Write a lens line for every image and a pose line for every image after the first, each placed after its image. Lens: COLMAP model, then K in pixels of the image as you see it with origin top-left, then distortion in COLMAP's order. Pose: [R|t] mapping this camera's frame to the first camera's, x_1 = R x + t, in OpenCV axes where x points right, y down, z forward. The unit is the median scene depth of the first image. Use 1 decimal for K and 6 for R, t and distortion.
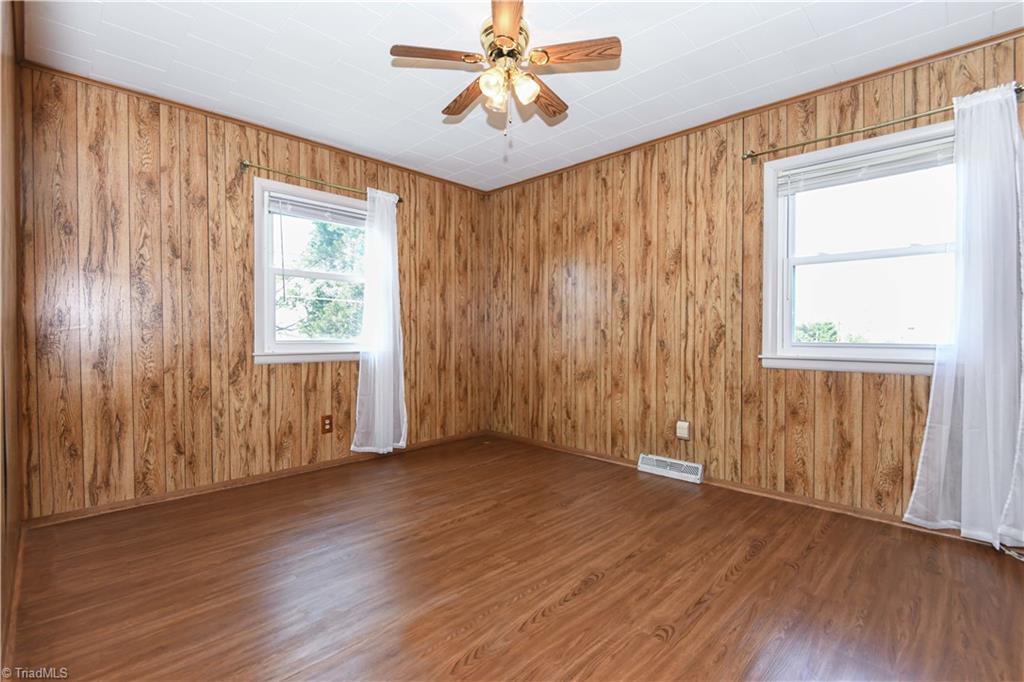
lens RADIAL K [[469.7, 0, 504.8], [0, 469.7, 339.6], [0, 0, 1]] dist [0.004993, -0.013006]
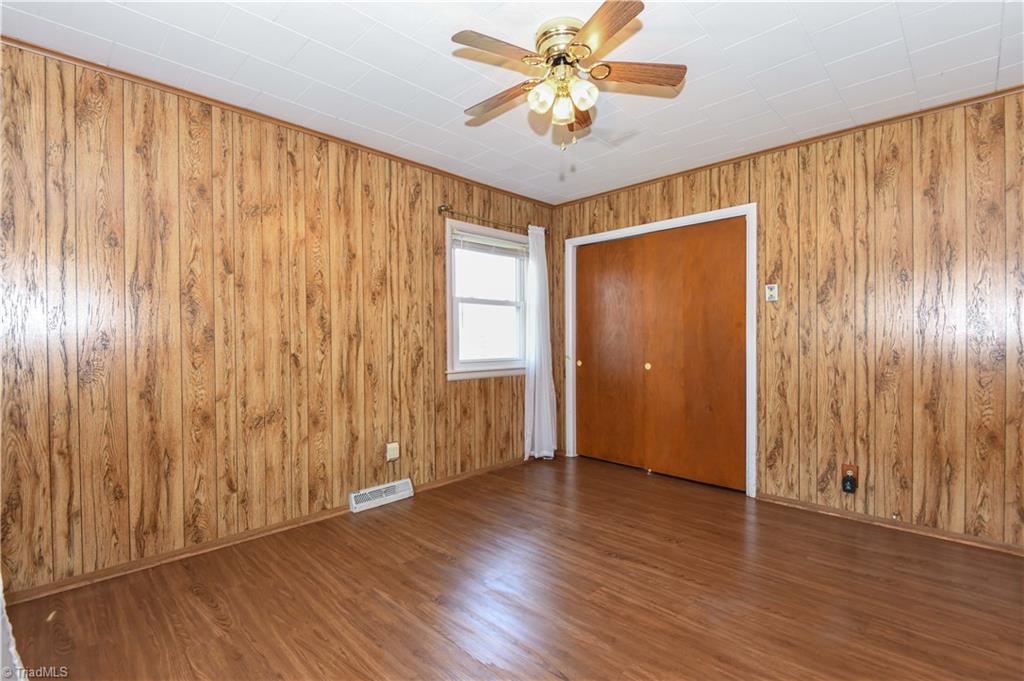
lens RADIAL K [[469.7, 0, 505.1], [0, 469.7, 342.5], [0, 0, 1]] dist [0.004993, -0.013006]
pose [[-0.010410, -0.010739, 0.999888, -0.615548], [0.014099, 0.999841, 0.010885, -0.047794], [-0.999846, 0.014211, -0.010257, 0.748414]]
